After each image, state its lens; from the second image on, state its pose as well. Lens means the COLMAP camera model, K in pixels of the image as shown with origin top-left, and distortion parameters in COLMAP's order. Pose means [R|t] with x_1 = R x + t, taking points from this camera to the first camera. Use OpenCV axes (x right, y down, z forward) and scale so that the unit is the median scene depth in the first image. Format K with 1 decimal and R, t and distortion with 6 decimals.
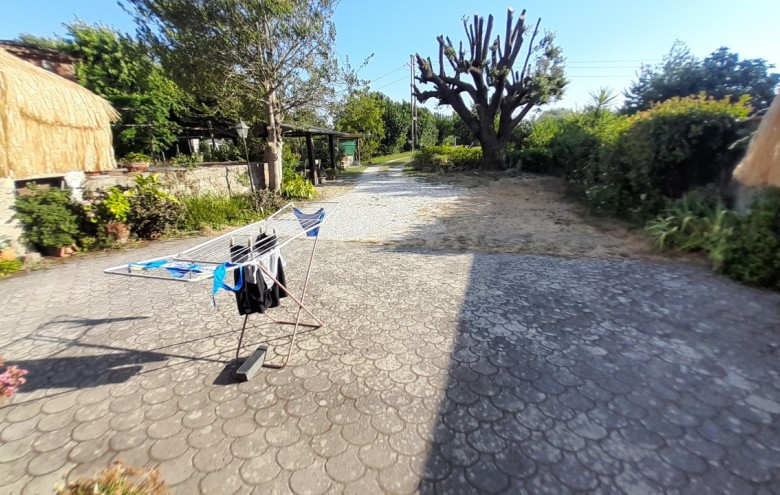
lens RADIAL K [[345.5, 0, 386.9], [0, 345.5, 247.2], [0, 0, 1]] dist [0.026244, -0.015856]
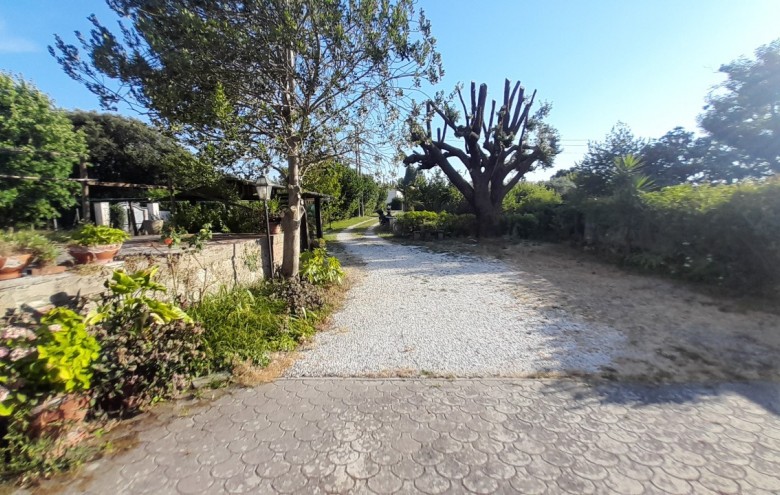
lens RADIAL K [[345.5, 0, 386.9], [0, 345.5, 247.2], [0, 0, 1]] dist [0.026244, -0.015856]
pose [[0.973939, -0.020288, 0.225903, -0.536138], [0.060365, 0.983255, -0.171947, -0.159848], [-0.218632, 0.181102, 0.958855, 0.540861]]
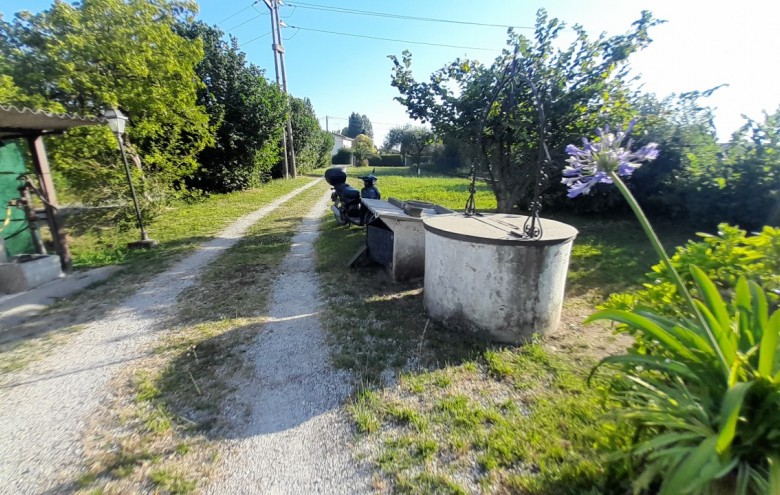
lens RADIAL K [[345.5, 0, 386.9], [0, 345.5, 247.2], [0, 0, 1]] dist [0.026244, -0.015856]
pose [[0.924957, -0.075678, 0.372461, 0.071308], [0.093956, 0.995089, -0.031141, -1.065790], [-0.368275, 0.063799, 0.927525, 3.515088]]
